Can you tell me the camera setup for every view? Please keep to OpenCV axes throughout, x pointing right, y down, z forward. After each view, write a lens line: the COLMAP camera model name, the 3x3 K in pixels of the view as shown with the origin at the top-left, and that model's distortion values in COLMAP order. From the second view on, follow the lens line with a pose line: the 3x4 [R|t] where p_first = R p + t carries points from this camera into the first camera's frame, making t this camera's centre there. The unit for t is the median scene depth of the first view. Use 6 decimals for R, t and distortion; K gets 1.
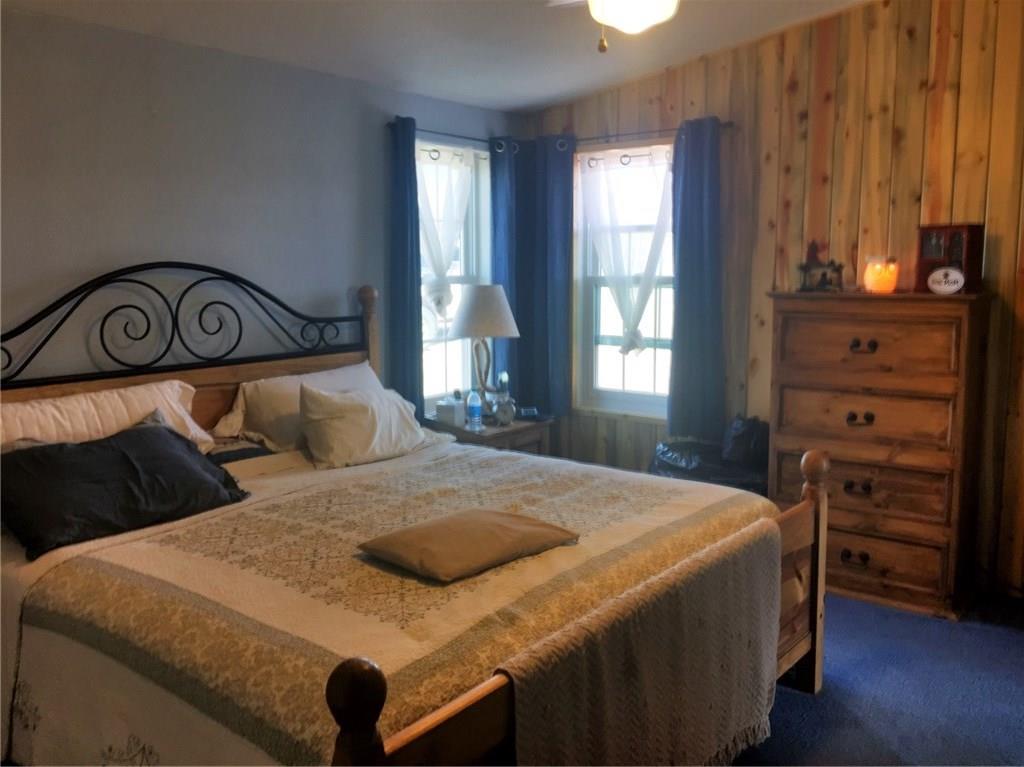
lens RADIAL K [[937.0, 0, 506.1], [0, 937.0, 378.5], [0, 0, 1]] dist [0.087865, -0.116171]
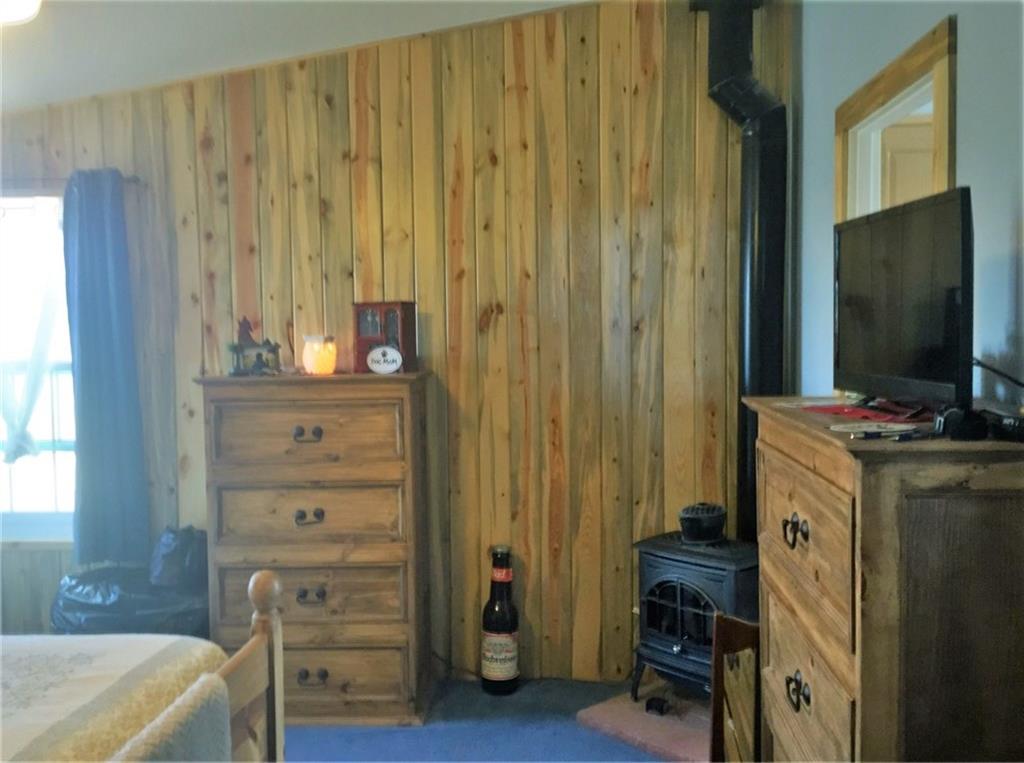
lens RADIAL K [[937.0, 0, 506.1], [0, 937.0, 376.5], [0, 0, 1]] dist [0.087865, -0.116171]
pose [[0.833288, -0.035737, 0.551683, 0.044684], [0.080609, 0.995098, -0.057295, -0.022621], [-0.546931, 0.092213, 0.832084, 0.151123]]
